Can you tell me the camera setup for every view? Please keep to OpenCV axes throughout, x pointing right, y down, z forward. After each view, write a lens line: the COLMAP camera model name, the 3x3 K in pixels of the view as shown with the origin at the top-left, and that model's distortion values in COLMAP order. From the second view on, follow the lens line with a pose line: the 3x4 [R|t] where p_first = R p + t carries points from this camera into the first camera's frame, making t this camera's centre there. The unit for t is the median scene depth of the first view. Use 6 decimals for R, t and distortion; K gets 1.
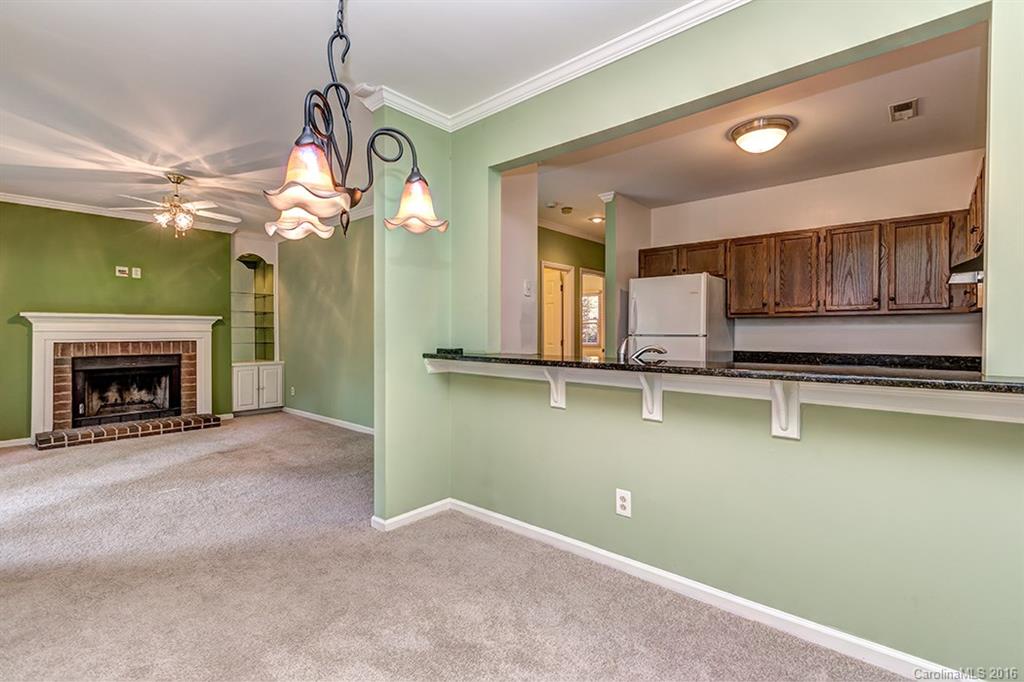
lens RADIAL K [[471.2, 0, 512.0], [0, 471.2, 341.0], [0, 0, 1]] dist [0.002259, 0.000002]
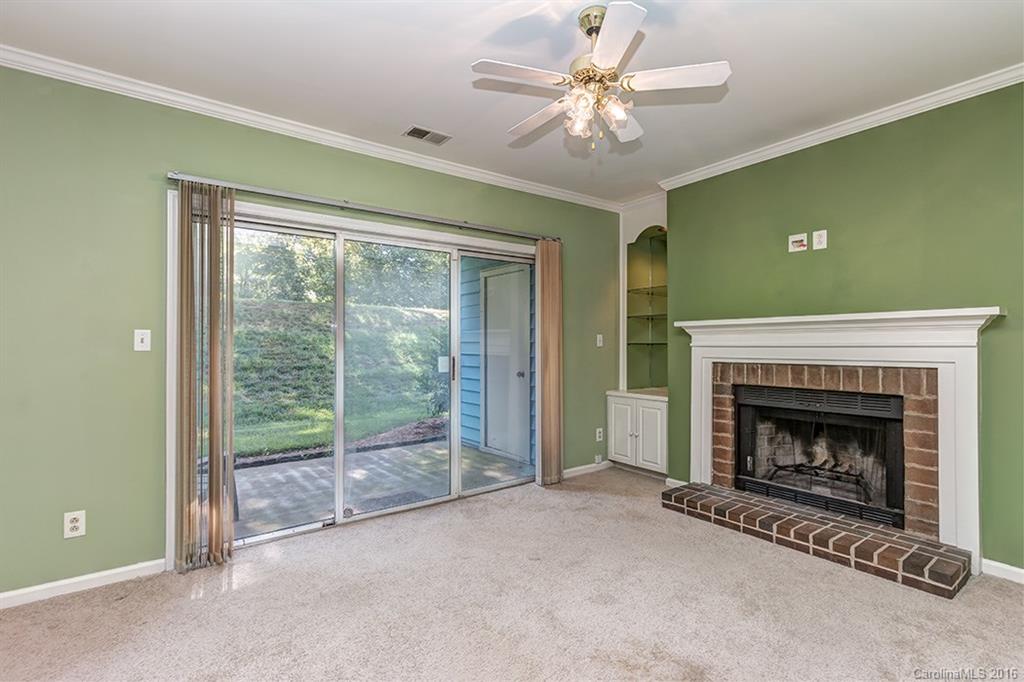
lens RADIAL K [[471.2, 0, 512.0], [0, 471.2, 341.0], [0, 0, 1]] dist [0.002259, 0.000002]
pose [[-0.204278, -0.008746, -0.978874, -0.183641], [-0.016144, 0.999854, -0.005564, -0.017315], [0.978780, 0.014666, -0.204390, 0.755119]]
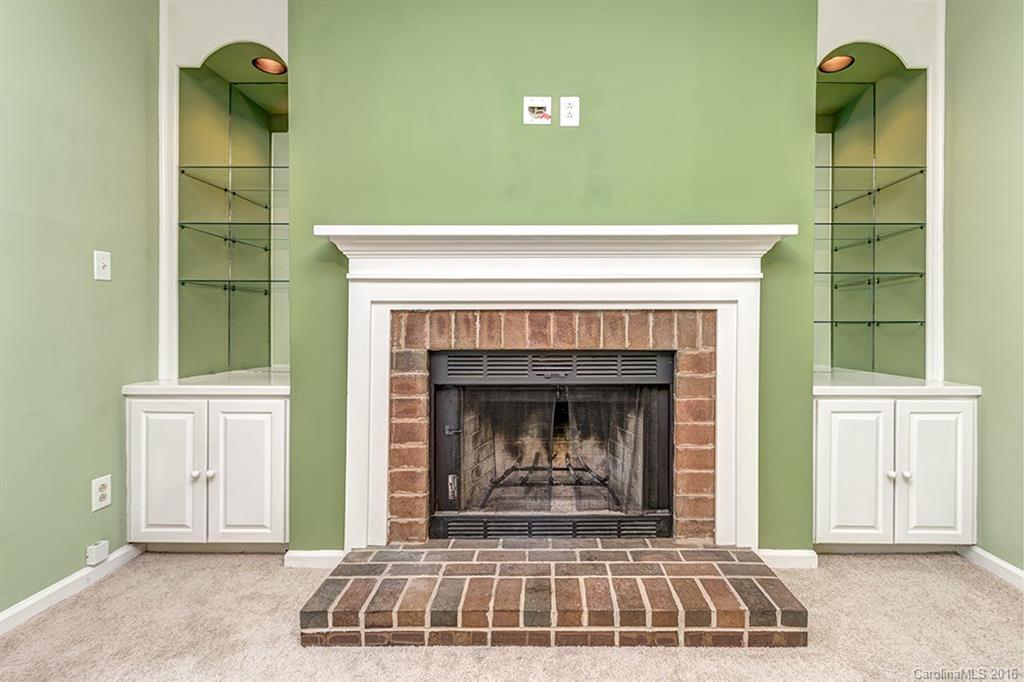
lens RADIAL K [[485.5, 0, 542.3], [0, 485.5, 325.9], [0, 0, 1]] dist [0.001637, 0.000285]
pose [[0.660914, 0.005693, -0.750440, -0.535882], [-0.013990, 0.999891, -0.004735, 0.014547], [0.750332, 0.013628, 0.660921, 0.744341]]
